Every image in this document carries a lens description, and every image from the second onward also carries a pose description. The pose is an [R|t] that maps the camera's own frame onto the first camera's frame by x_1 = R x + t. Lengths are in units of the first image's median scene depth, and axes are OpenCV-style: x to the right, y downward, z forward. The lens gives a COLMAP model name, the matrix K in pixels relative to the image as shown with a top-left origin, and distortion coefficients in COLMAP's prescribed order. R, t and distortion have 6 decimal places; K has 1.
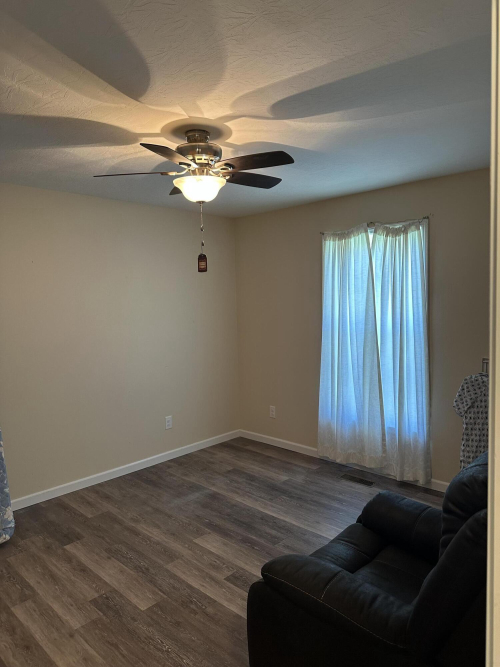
lens RADIAL K [[469.3, 0, 250.3], [0, 469.3, 329.7], [0, 0, 1]] dist [0.045357, -0.038831]
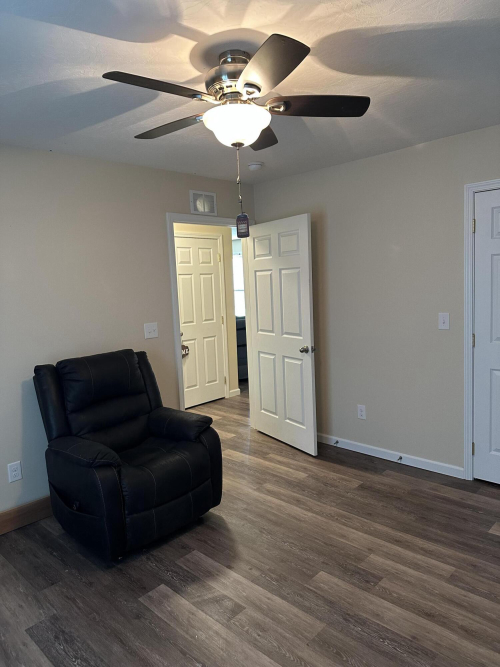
lens RADIAL K [[469.3, 0, 261.6], [0, 469.3, 332.5], [0, 0, 1]] dist [0.045357, -0.038831]
pose [[-0.997385, 0.070850, -0.014295, -0.109759], [0.067144, 0.981451, 0.179568, -0.104394], [0.026752, 0.178139, -0.983642, 1.781310]]
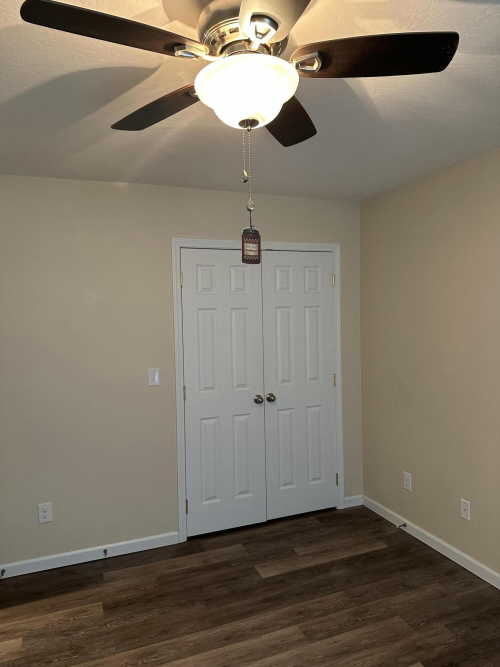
lens RADIAL K [[469.3, 0, 251.3], [0, 469.3, 334.7], [0, 0, 1]] dist [0.045357, -0.038831]
pose [[-0.409373, 0.067650, -0.909856, 0.363341], [-0.031753, 0.995587, 0.088310, -0.089056], [0.911815, 0.065042, -0.405418, 1.202107]]
